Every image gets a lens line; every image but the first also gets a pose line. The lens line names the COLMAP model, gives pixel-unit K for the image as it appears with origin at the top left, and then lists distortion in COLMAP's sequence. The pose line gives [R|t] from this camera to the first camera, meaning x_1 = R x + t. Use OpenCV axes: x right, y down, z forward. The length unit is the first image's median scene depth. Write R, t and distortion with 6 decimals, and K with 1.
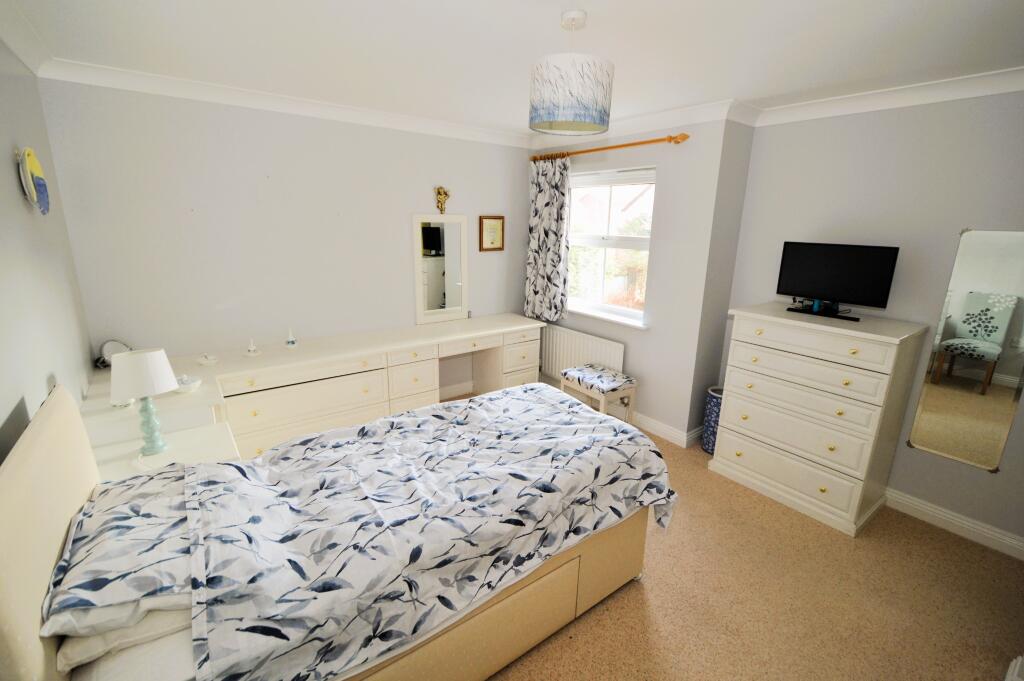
lens RADIAL K [[451.2, 0, 514.6], [0, 451.2, 335.9], [0, 0, 1]] dist [0.009805, -0.008798]
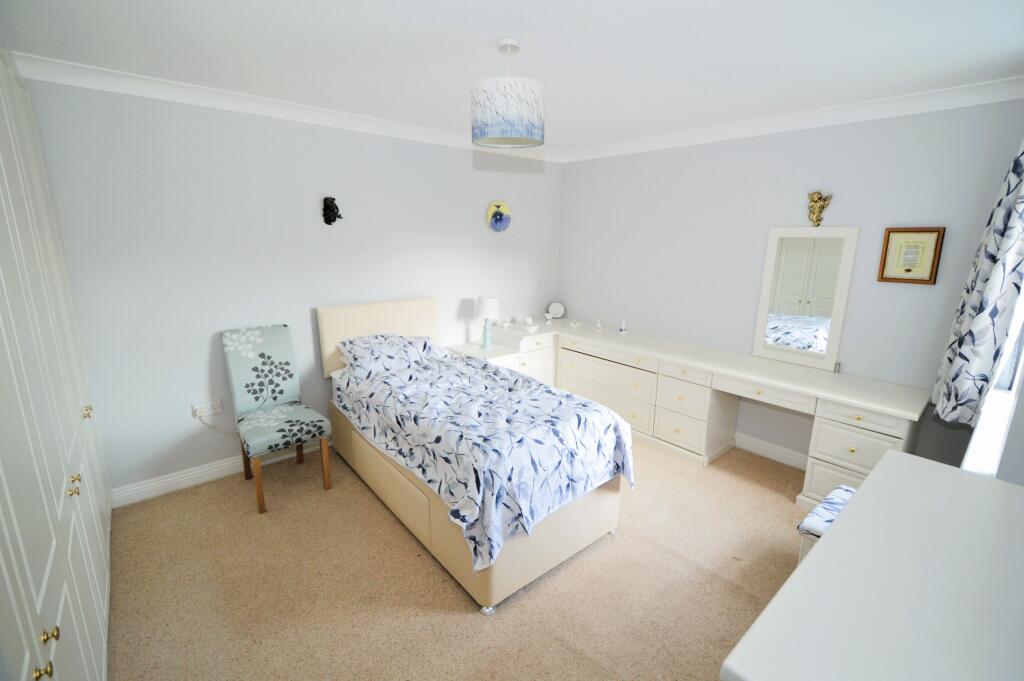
lens RADIAL K [[451.2, 0, 514.6], [0, 451.2, 335.9], [0, 0, 1]] dist [0.009805, -0.008798]
pose [[0.063919, 0.204007, -0.976880, 1.148343], [-0.262546, 0.947837, 0.180763, -0.188949], [0.962800, 0.244922, 0.114146, 0.896585]]
